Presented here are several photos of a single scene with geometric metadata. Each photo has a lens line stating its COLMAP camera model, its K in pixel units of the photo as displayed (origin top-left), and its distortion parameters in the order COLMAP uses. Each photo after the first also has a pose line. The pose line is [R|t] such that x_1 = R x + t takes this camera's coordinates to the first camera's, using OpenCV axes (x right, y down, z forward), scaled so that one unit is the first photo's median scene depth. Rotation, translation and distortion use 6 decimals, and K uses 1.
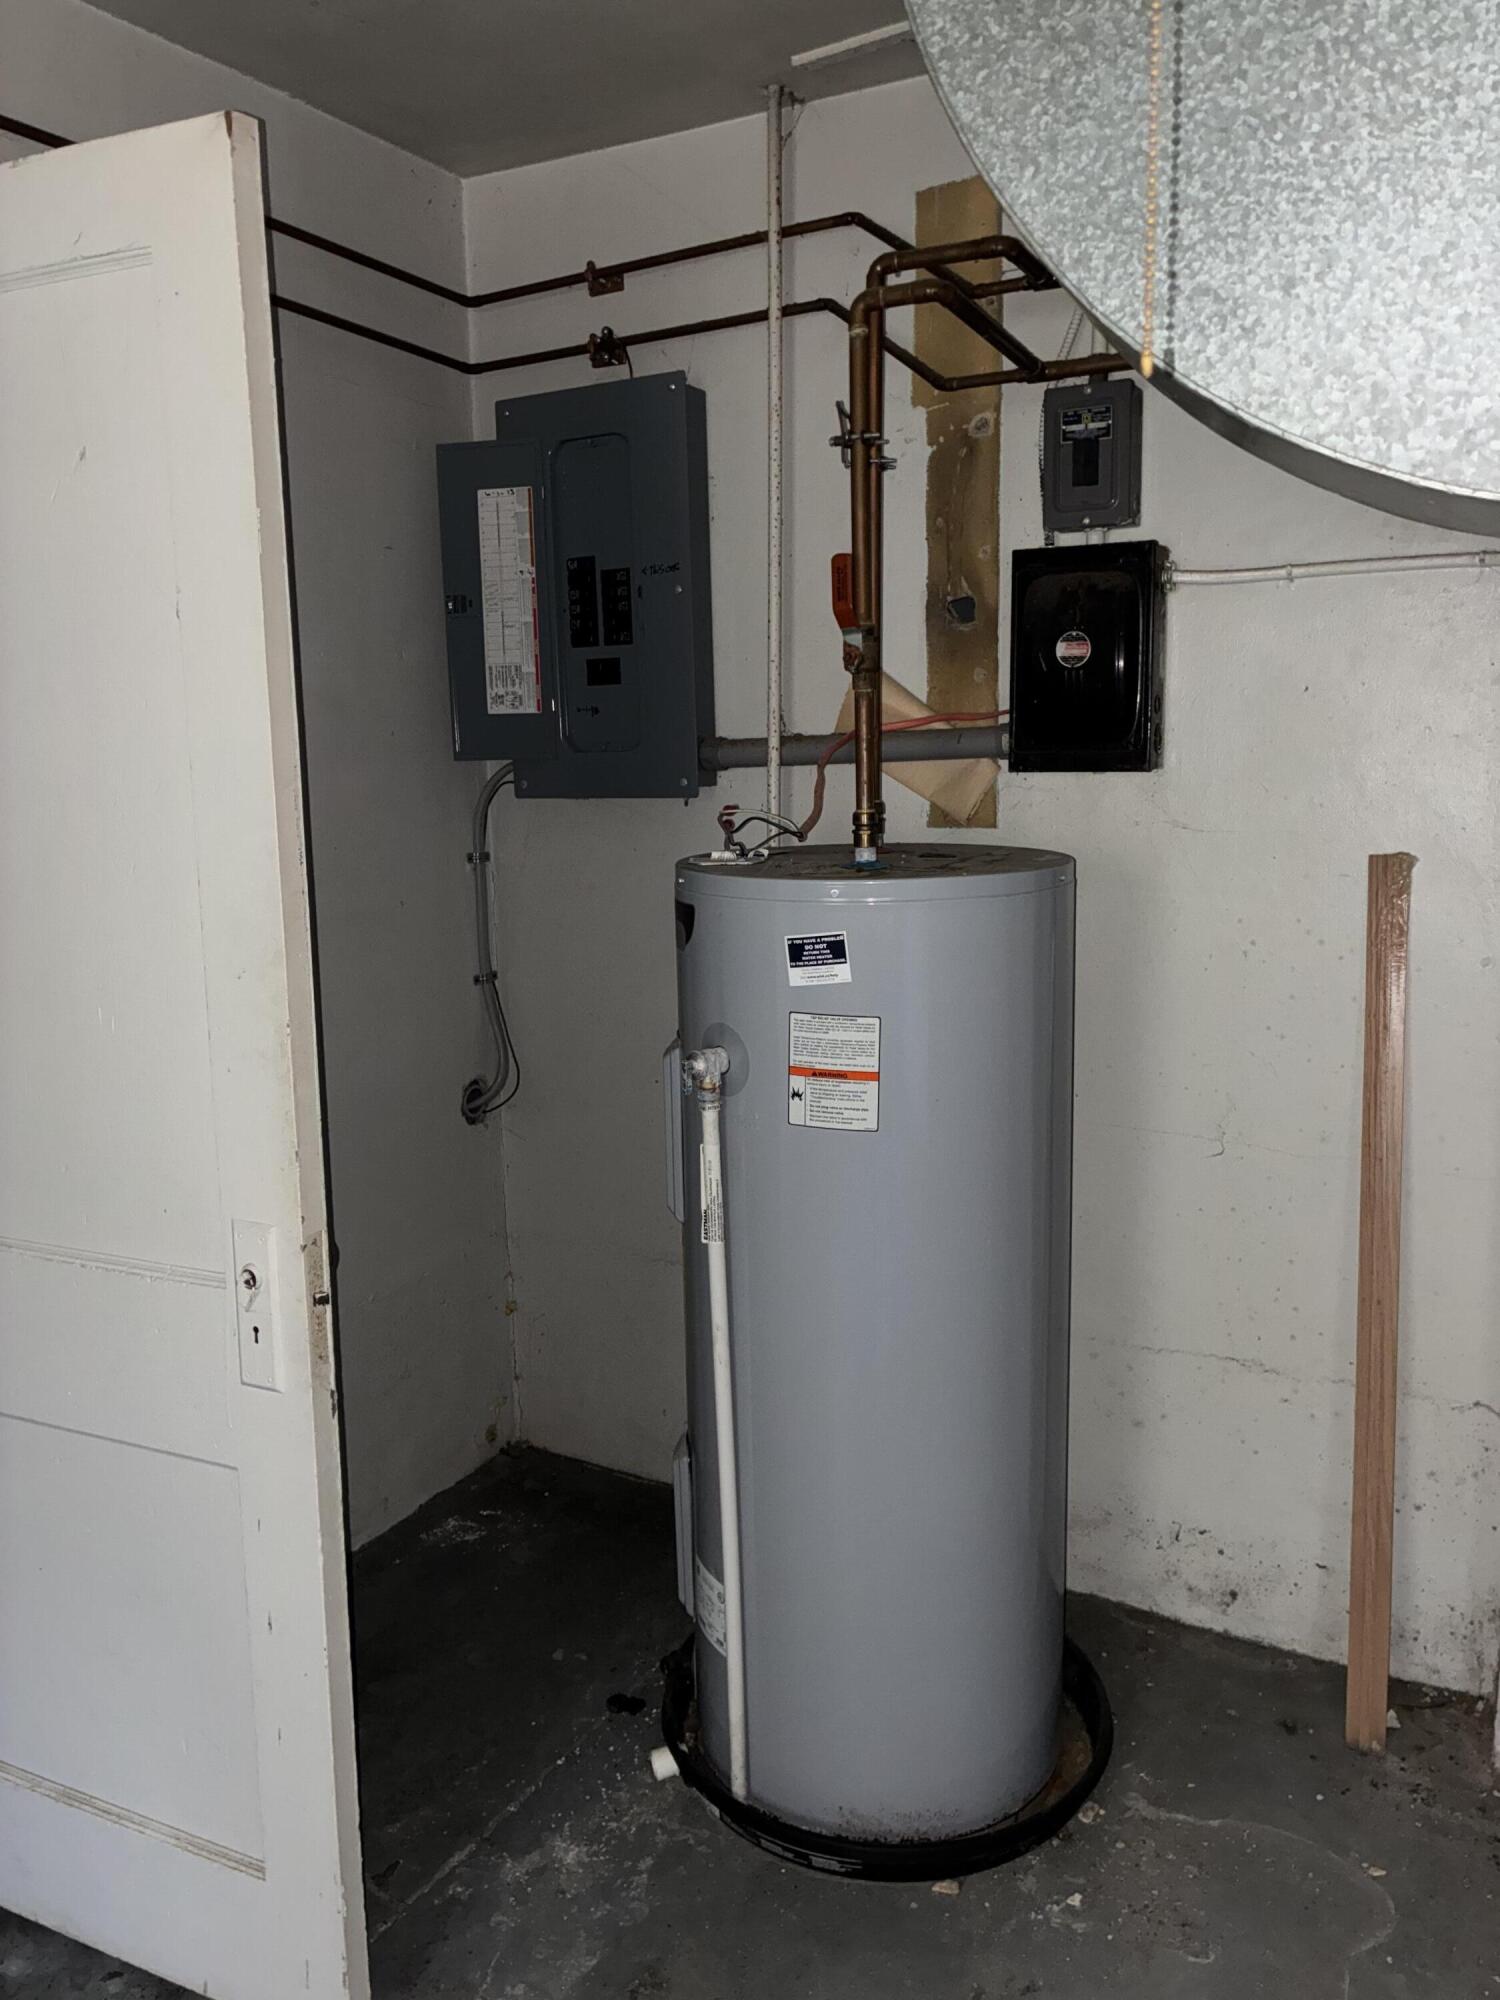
lens RADIAL K [[1513.8, 0, 757.3], [0, 1513.8, 1003.9], [0, 0, 1]] dist [0.039629, -0.046974]
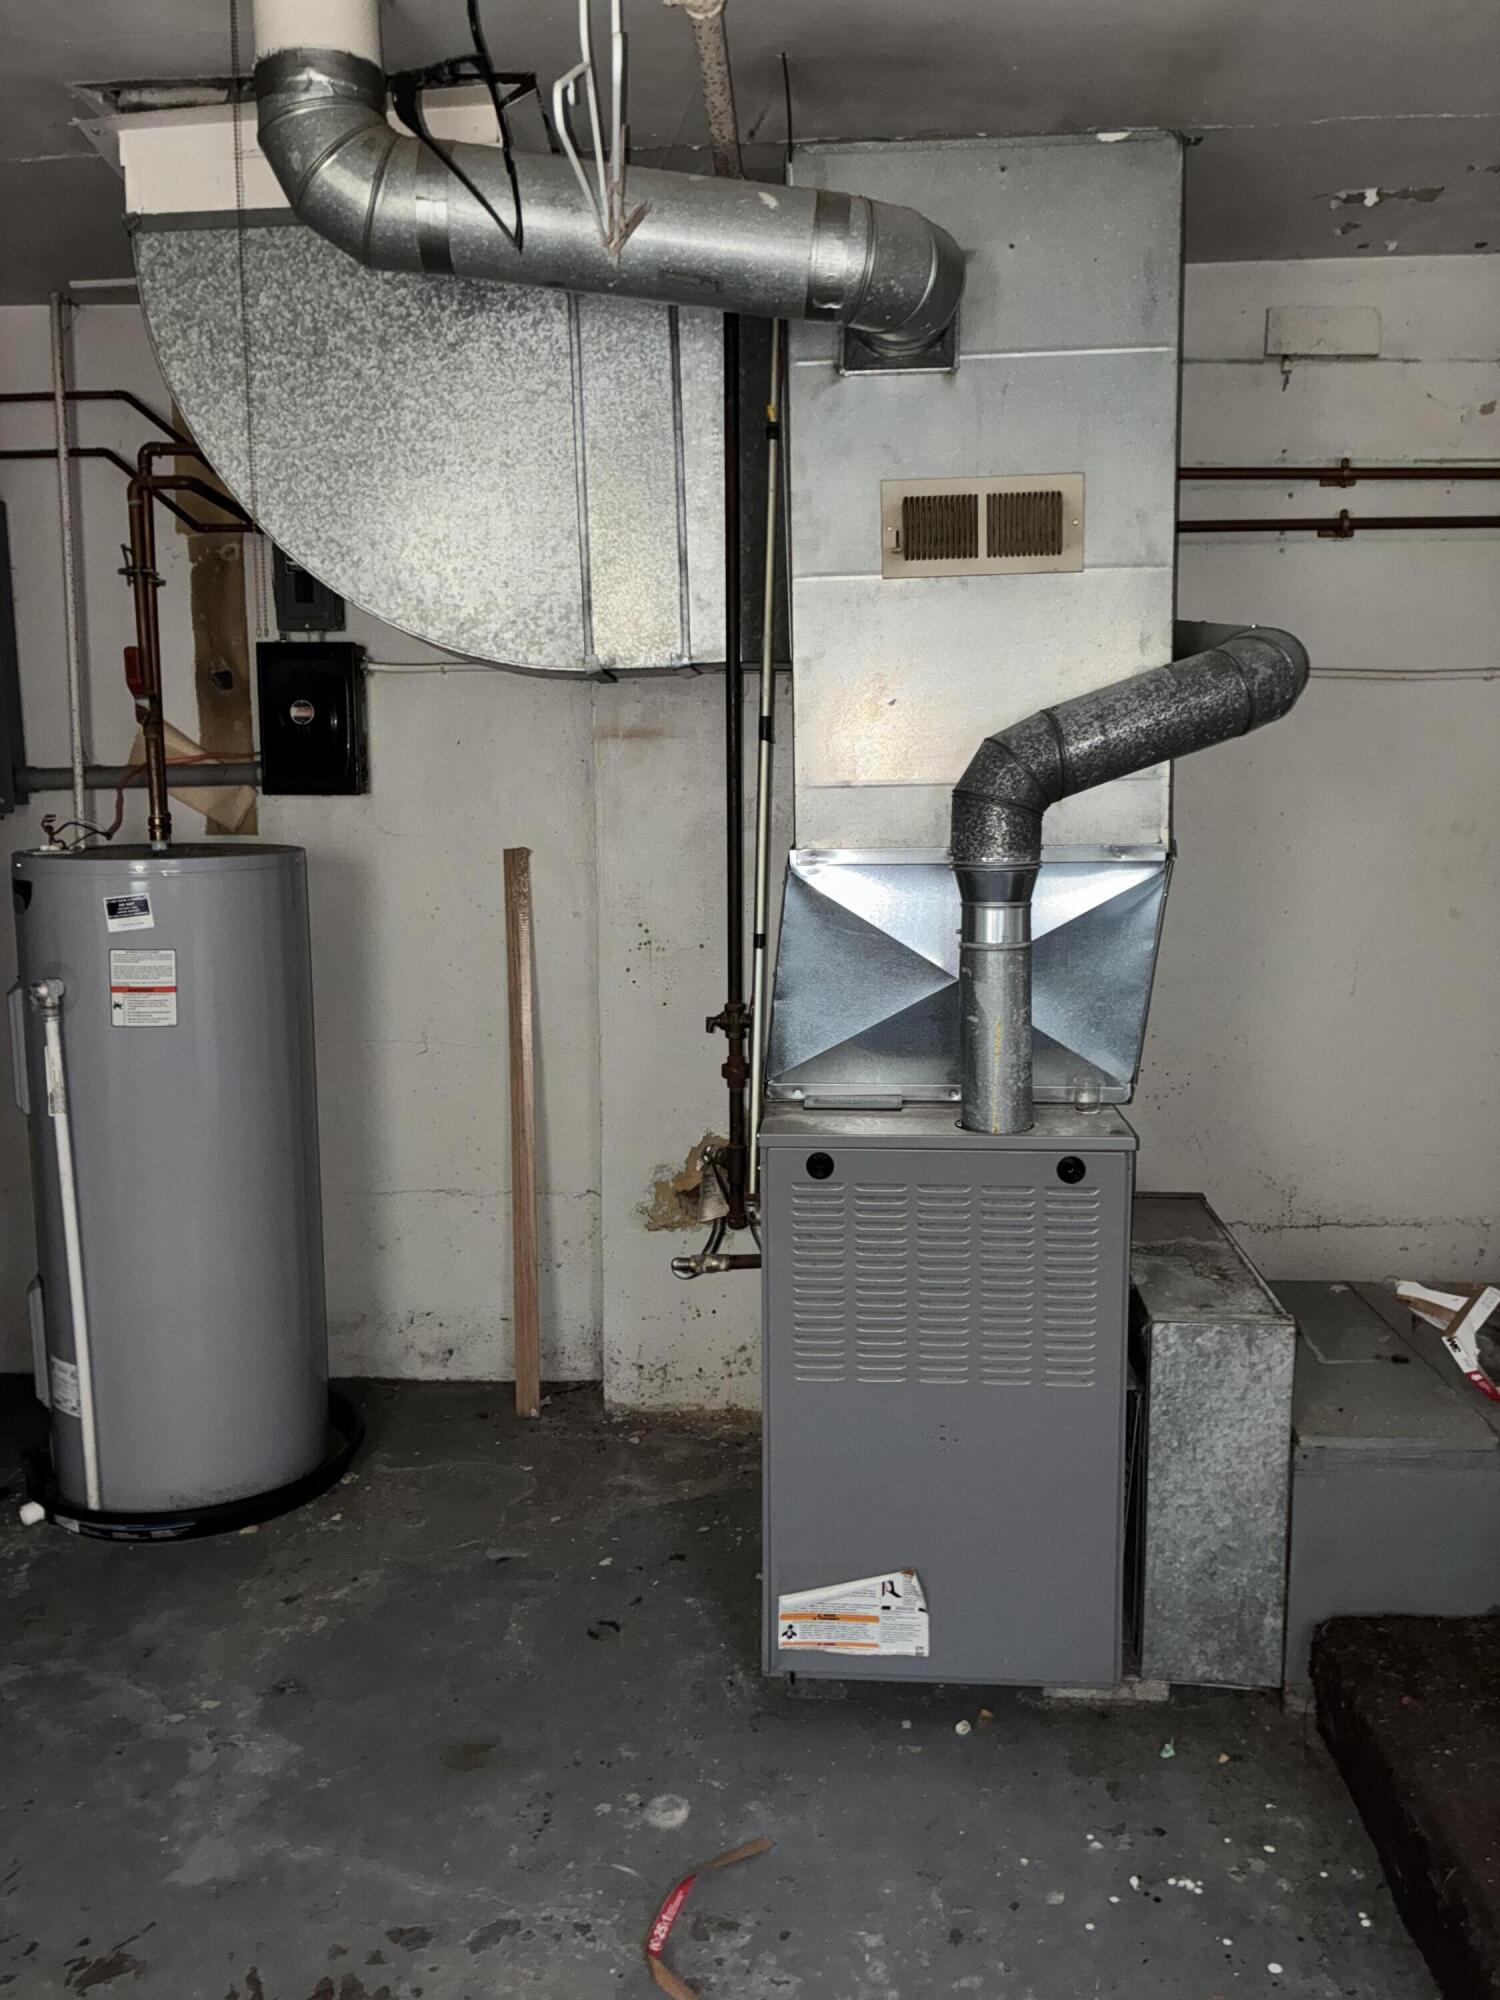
lens RADIAL K [[1513.8, 0, 753.8], [0, 1513.8, 981.2], [0, 0, 1]] dist [0.039629, -0.046974]
pose [[0.901500, -0.043158, 0.430622, -0.046245], [0.061820, 0.997653, -0.029431, 0.103744], [-0.428342, 0.053153, 0.902052, -0.535253]]
